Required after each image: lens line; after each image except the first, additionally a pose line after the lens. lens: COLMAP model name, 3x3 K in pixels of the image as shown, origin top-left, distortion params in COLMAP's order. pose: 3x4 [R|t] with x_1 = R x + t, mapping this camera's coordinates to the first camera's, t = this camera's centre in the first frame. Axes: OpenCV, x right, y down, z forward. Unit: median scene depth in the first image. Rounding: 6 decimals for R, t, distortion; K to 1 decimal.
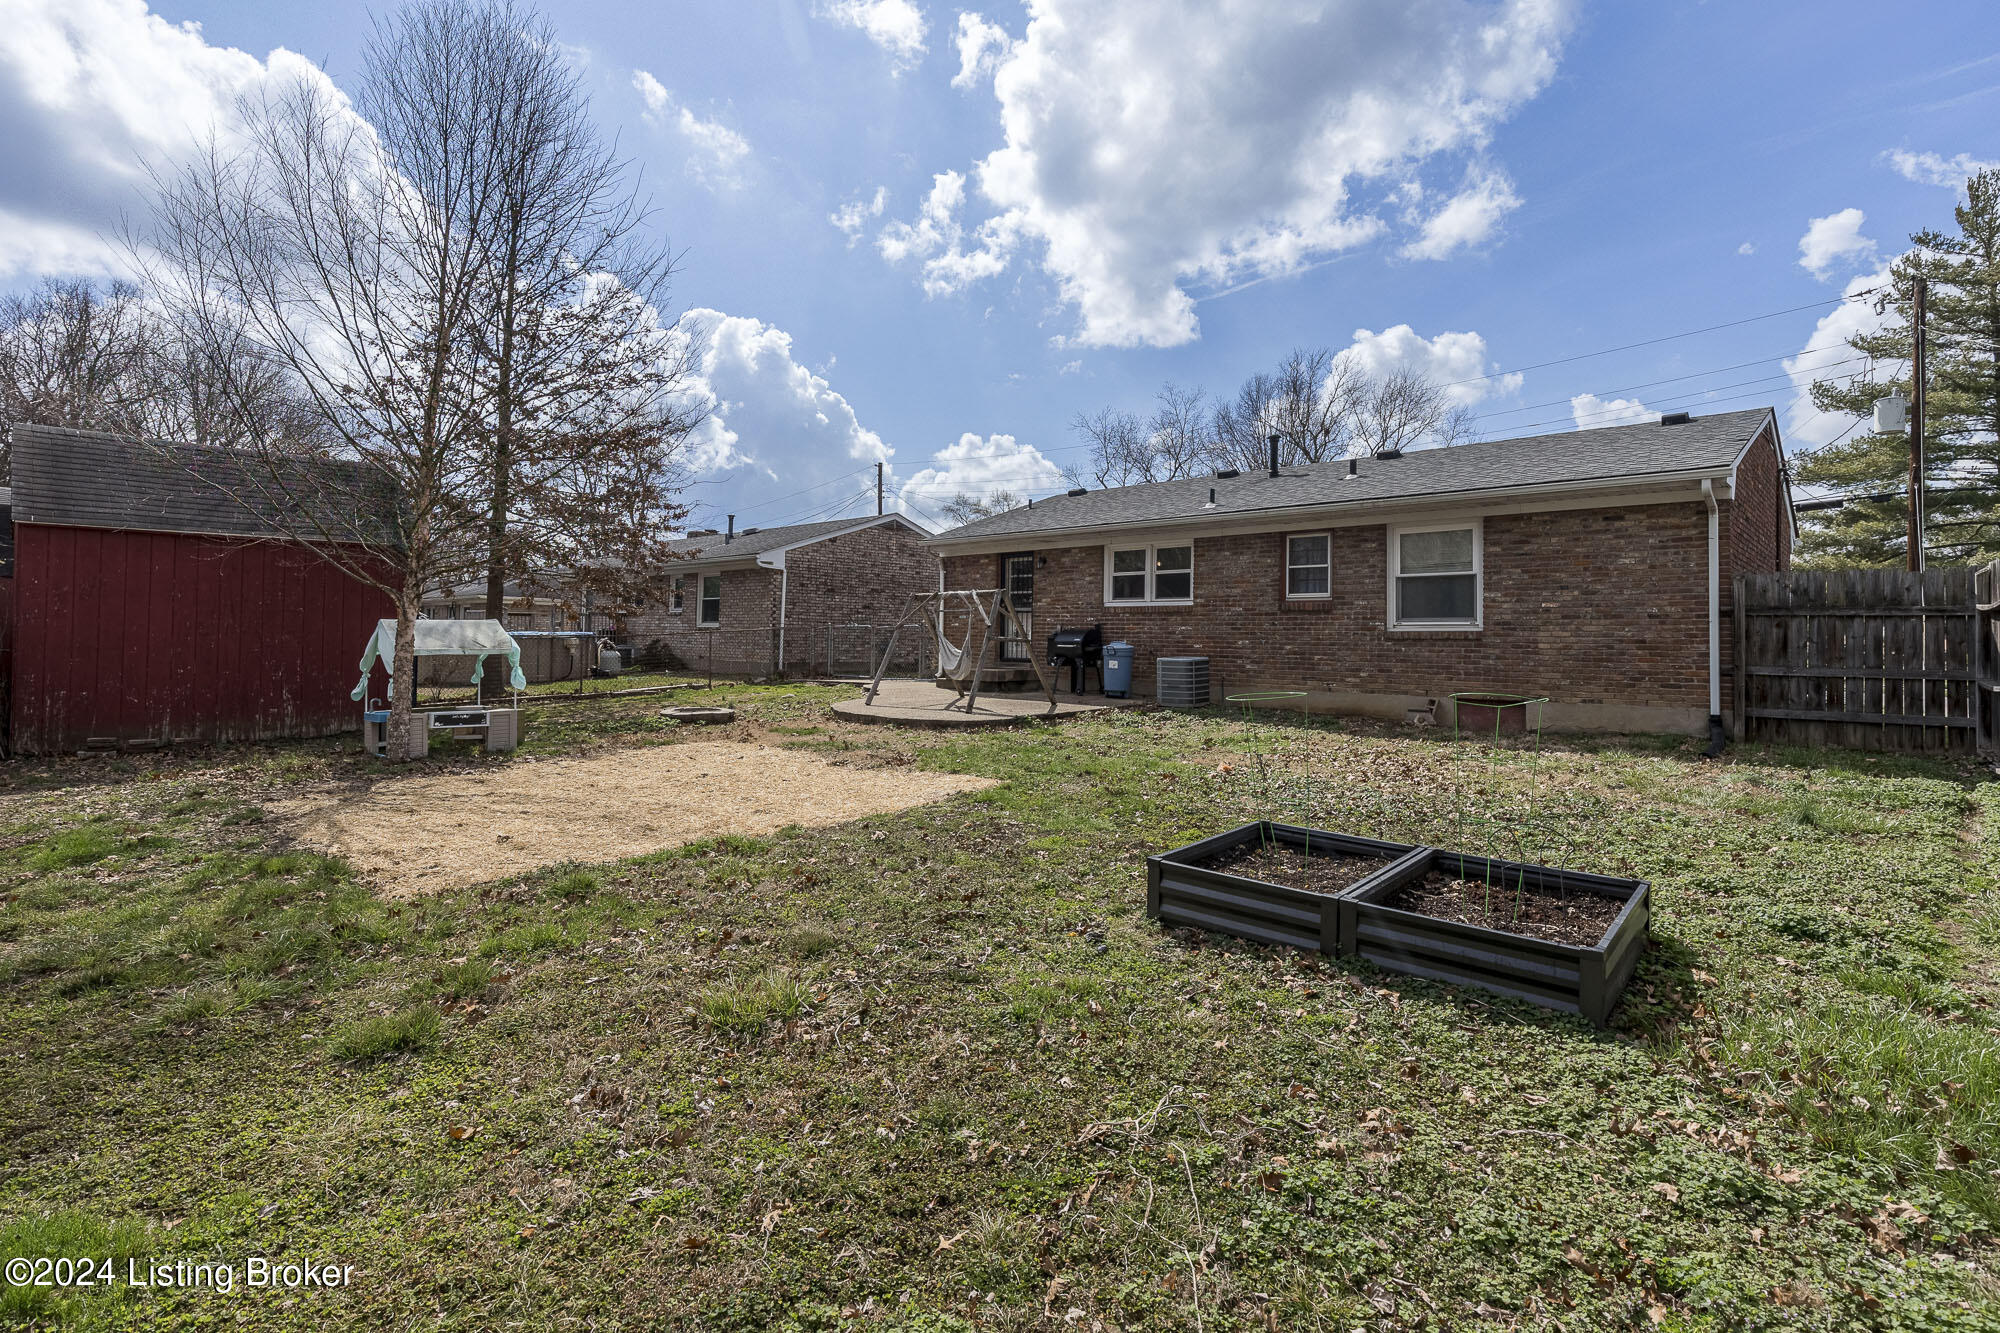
lens RADIAL K [[882.6, 0, 998.5], [0, 882.6, 627.8], [0, 0, 1]] dist [0.000861, 0.000077]
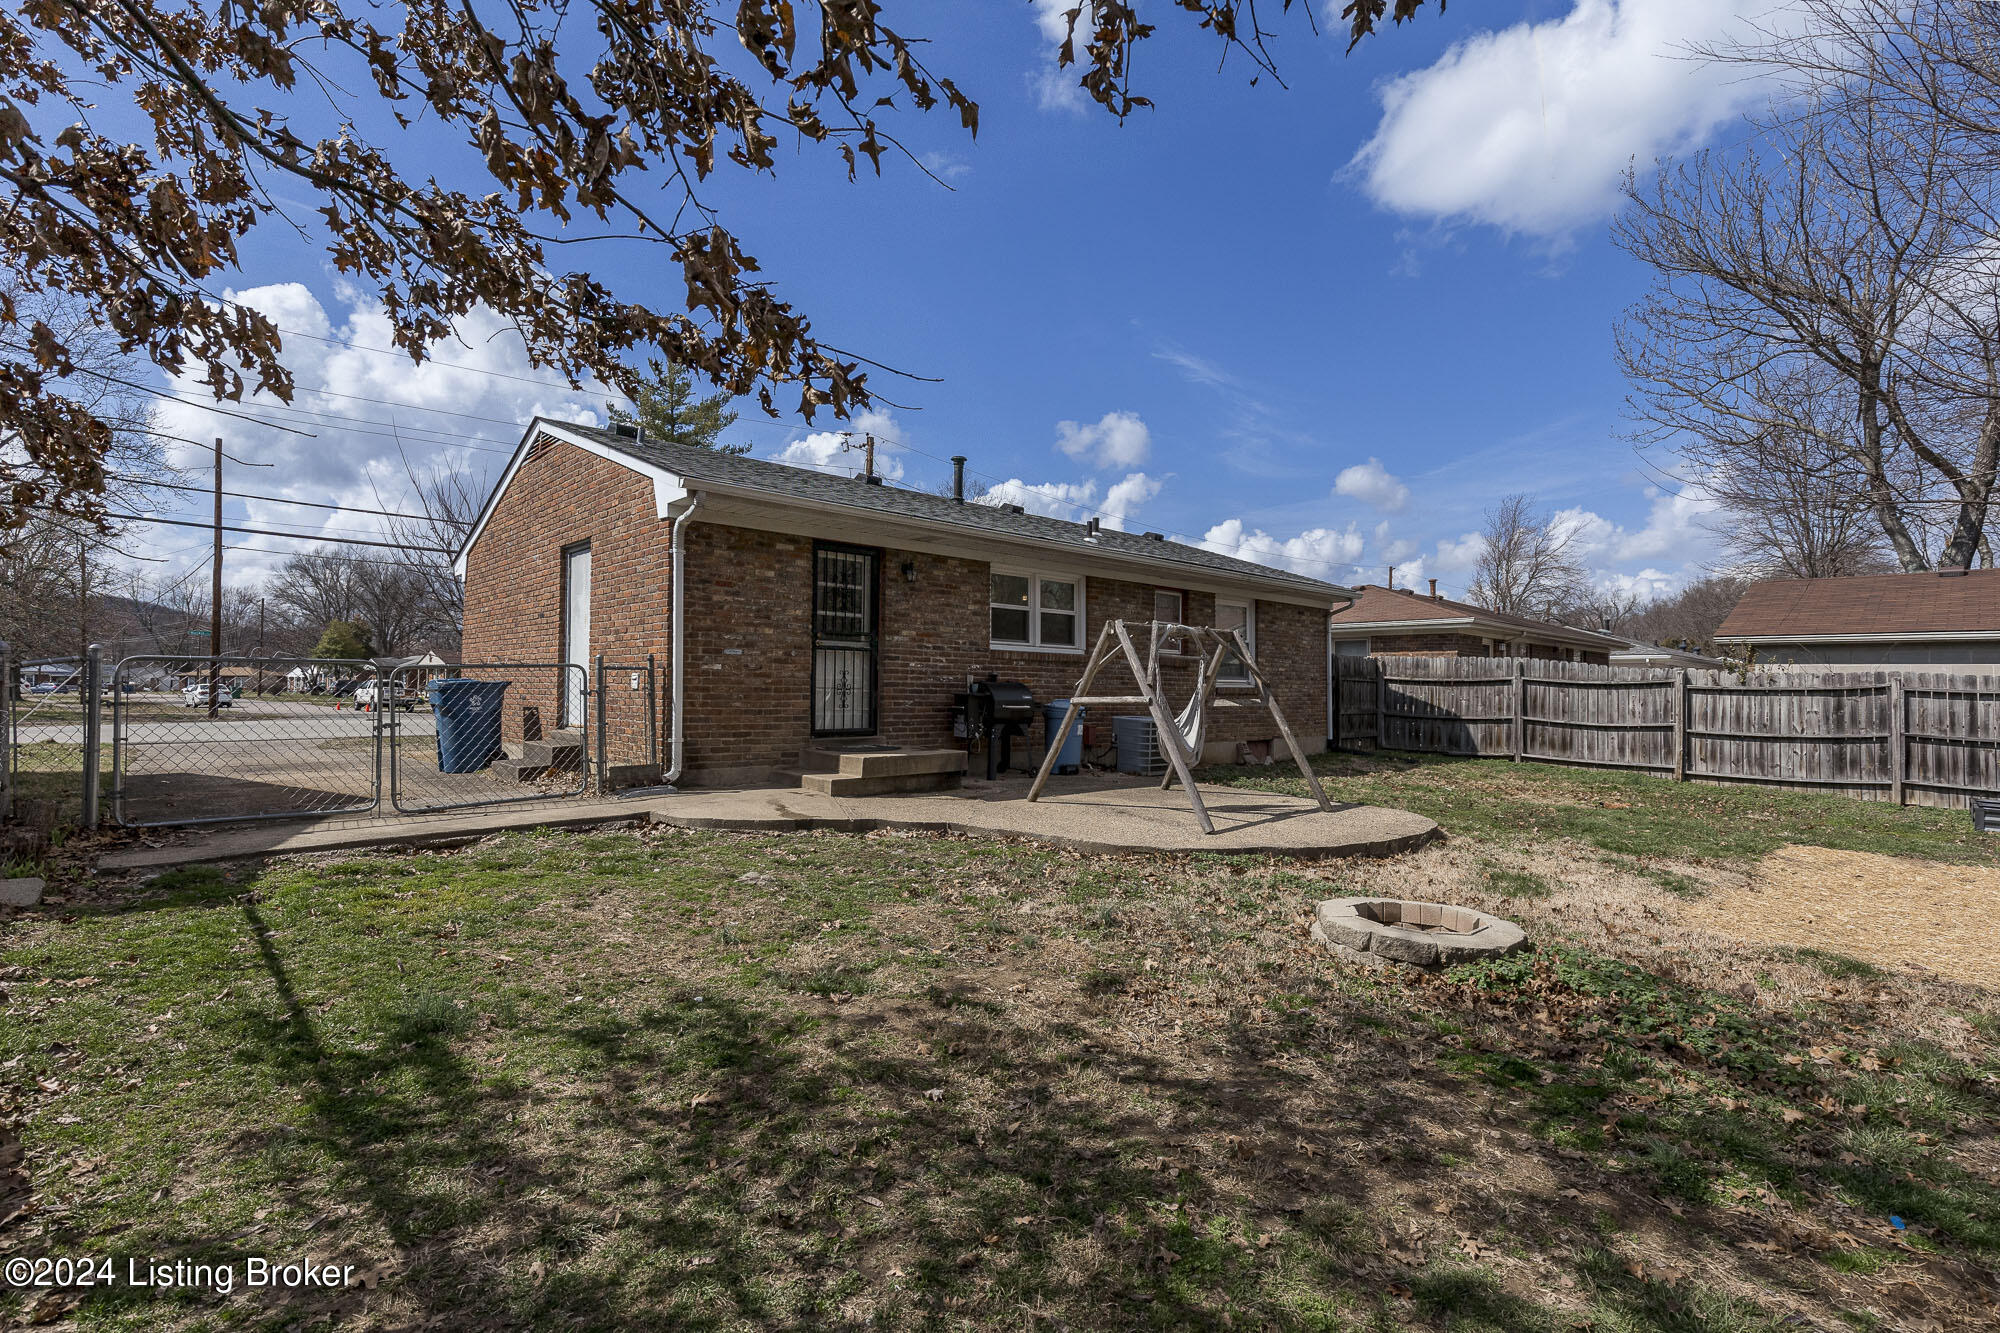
lens RADIAL K [[909.5, 0, 964.3], [0, 909.5, 664.4], [0, 0, 1]] dist [0.006223, 0.000377]
pose [[0.109425, 0.015703, 0.993871, -0.772579], [-0.023301, 0.999641, -0.013229, -0.002377], [-0.993722, -0.021710, 0.109751, 1.194029]]
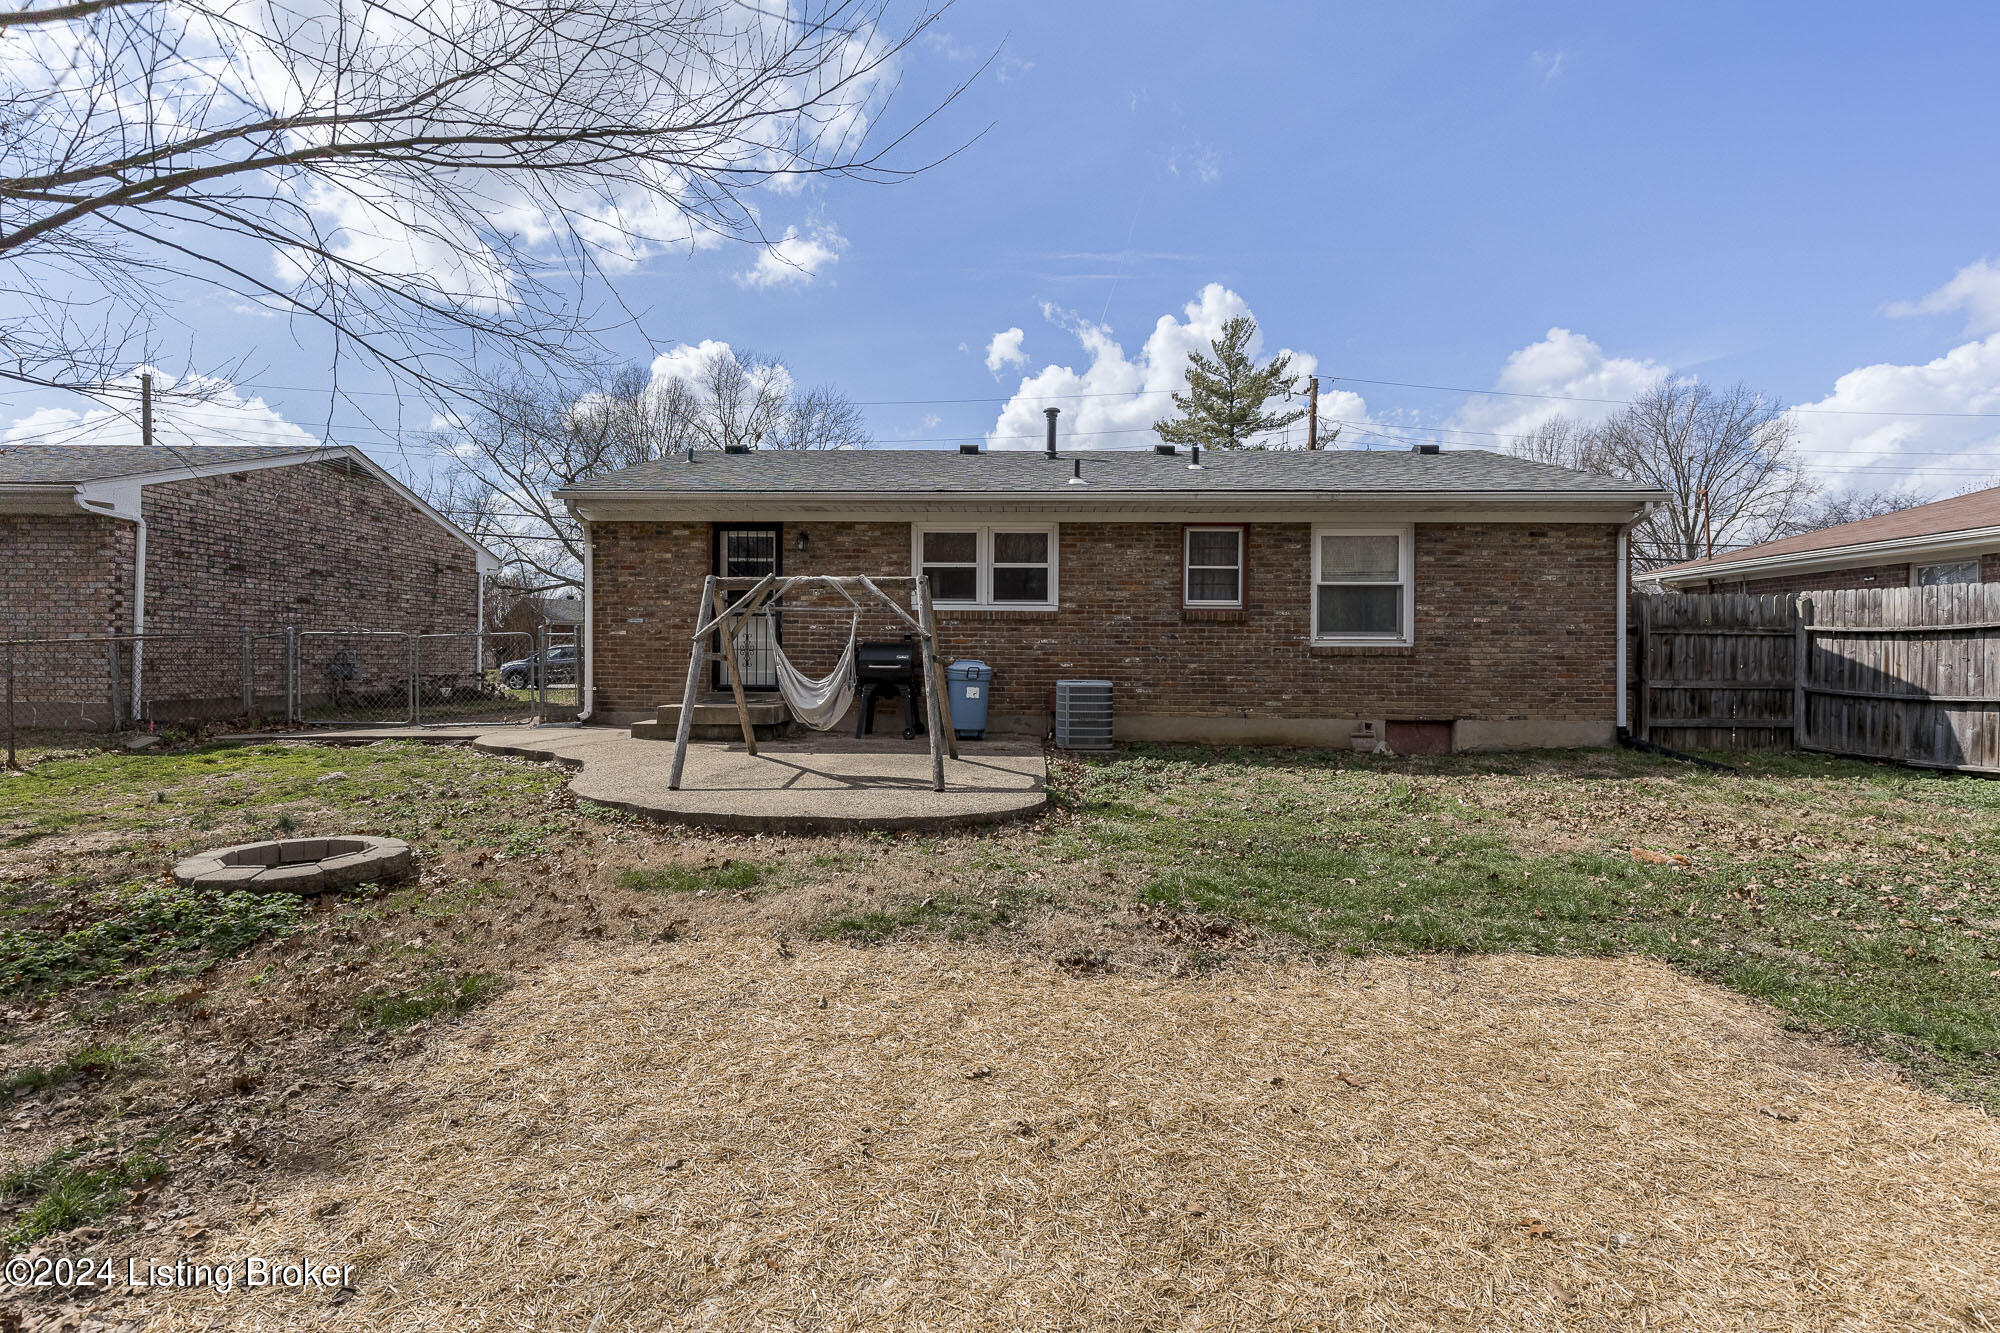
lens RADIAL K [[909.5, 0, 964.3], [0, 909.5, 664.4], [0, 0, 1]] dist [0.006223, 0.000377]
pose [[0.769723, -0.011045, 0.638282, -0.396438], [-0.006233, 0.999673, 0.024815, 0.001419], [-0.638348, -0.023079, 0.769402, 0.527097]]
